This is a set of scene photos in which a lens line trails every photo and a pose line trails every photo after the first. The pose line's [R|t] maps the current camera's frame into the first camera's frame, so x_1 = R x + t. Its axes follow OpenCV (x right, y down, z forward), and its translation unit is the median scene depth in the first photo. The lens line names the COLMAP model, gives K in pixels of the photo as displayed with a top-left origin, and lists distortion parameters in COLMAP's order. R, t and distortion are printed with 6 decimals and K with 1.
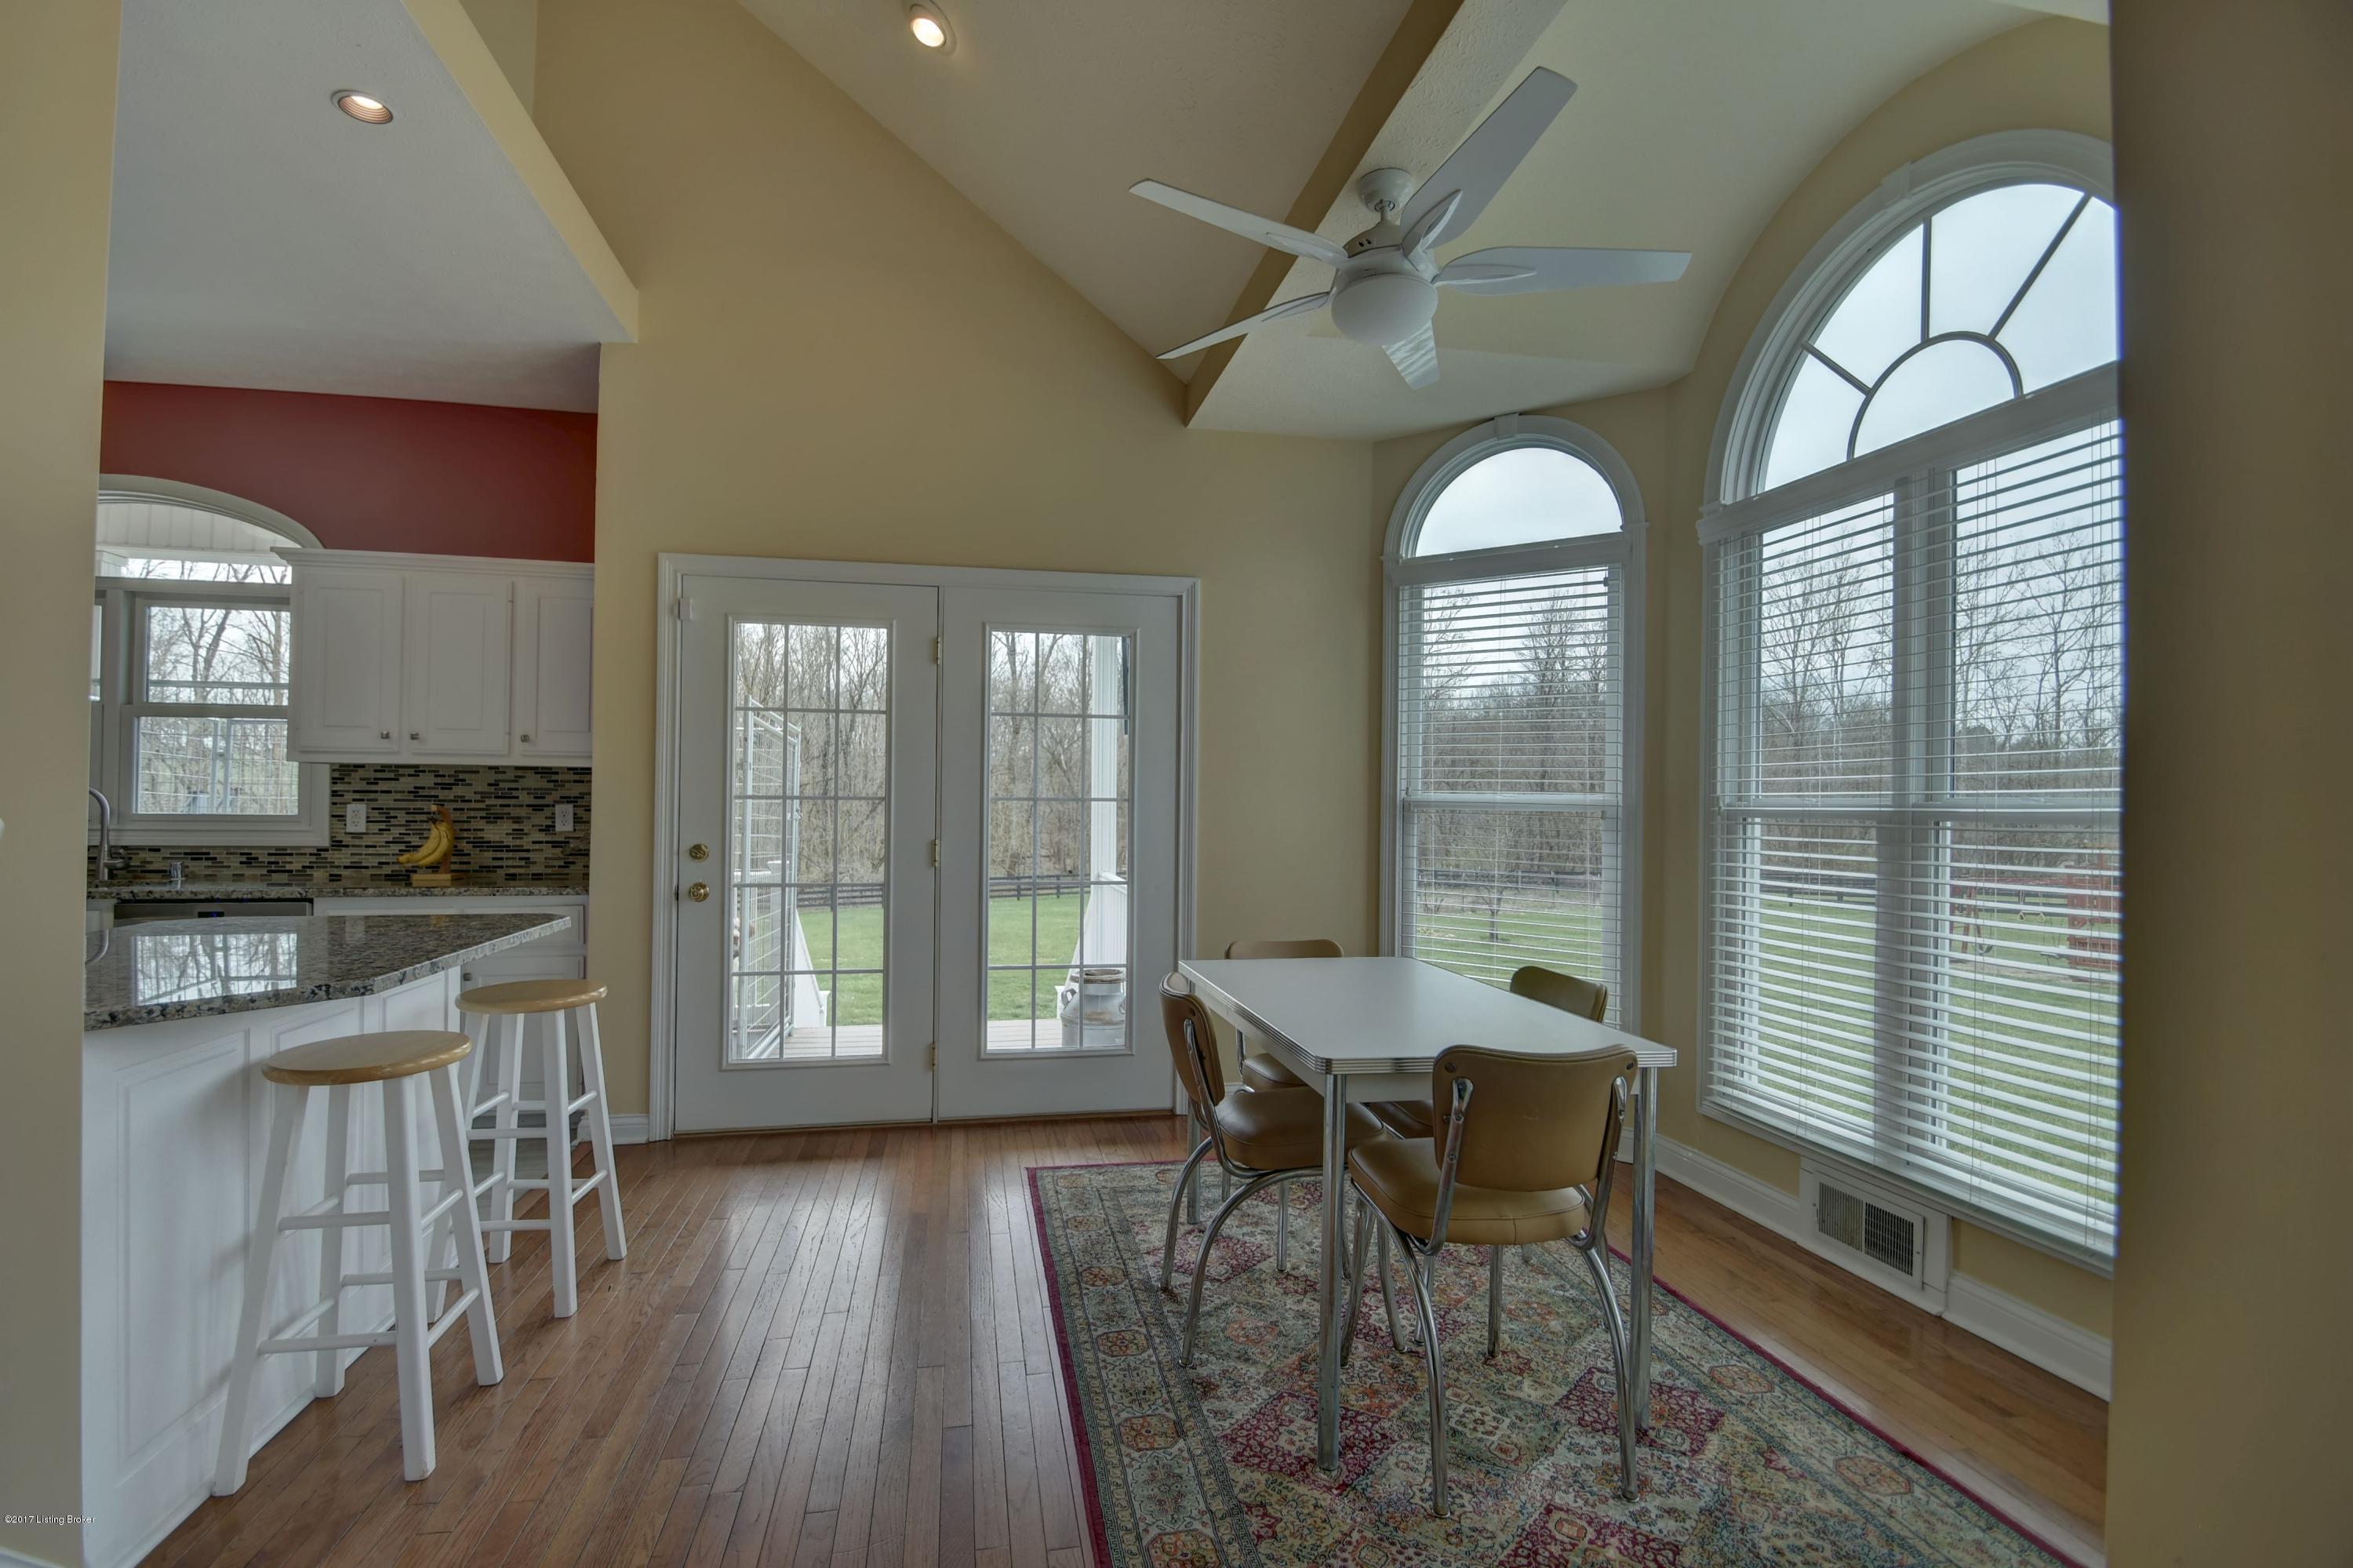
lens RADIAL K [[980.8, 0, 1164.1], [0, 980.8, 791.3], [0, 0, 1]] dist [0.000448, -0.011464]
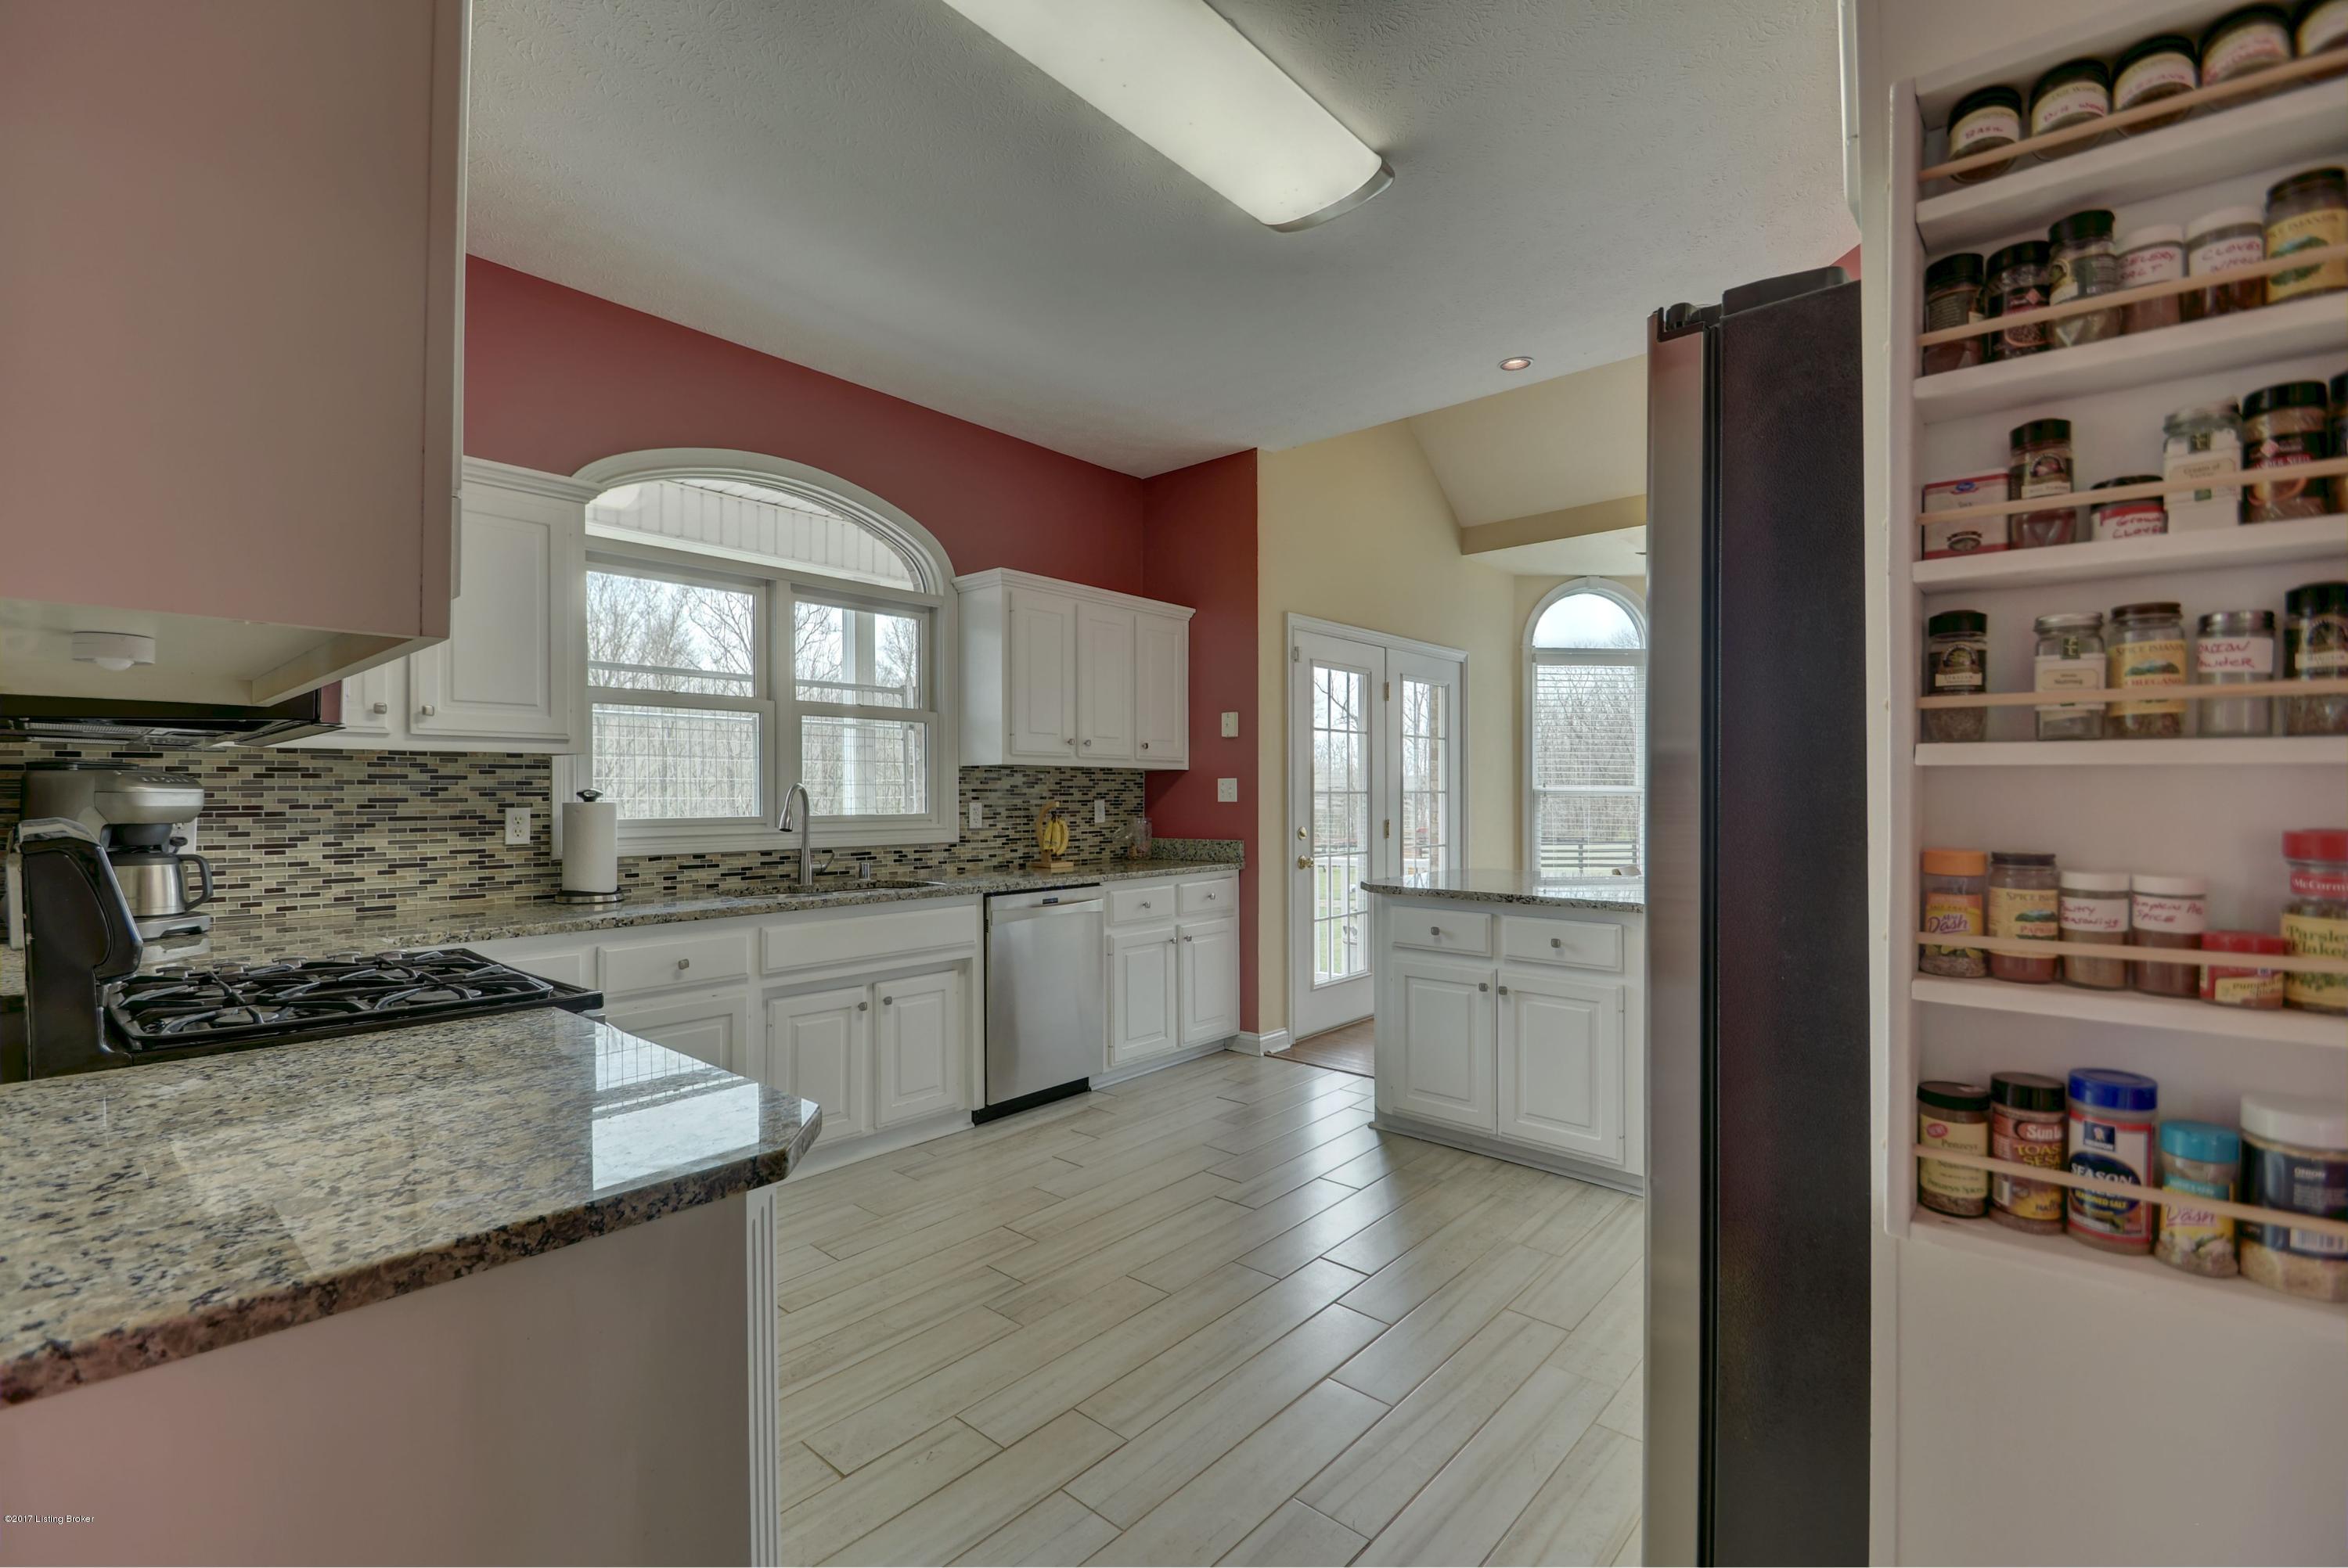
lens RADIAL K [[978.5, 0, 1161.6], [0, 978.5, 791.3], [0, 0, 1]] dist [0.000448, -0.011464]
pose [[0.815760, -0.008282, 0.578331, -1.277063], [-0.004175, 0.999787, 0.020207, -0.021425], [-0.578375, -0.018899, 0.815552, -0.000304]]
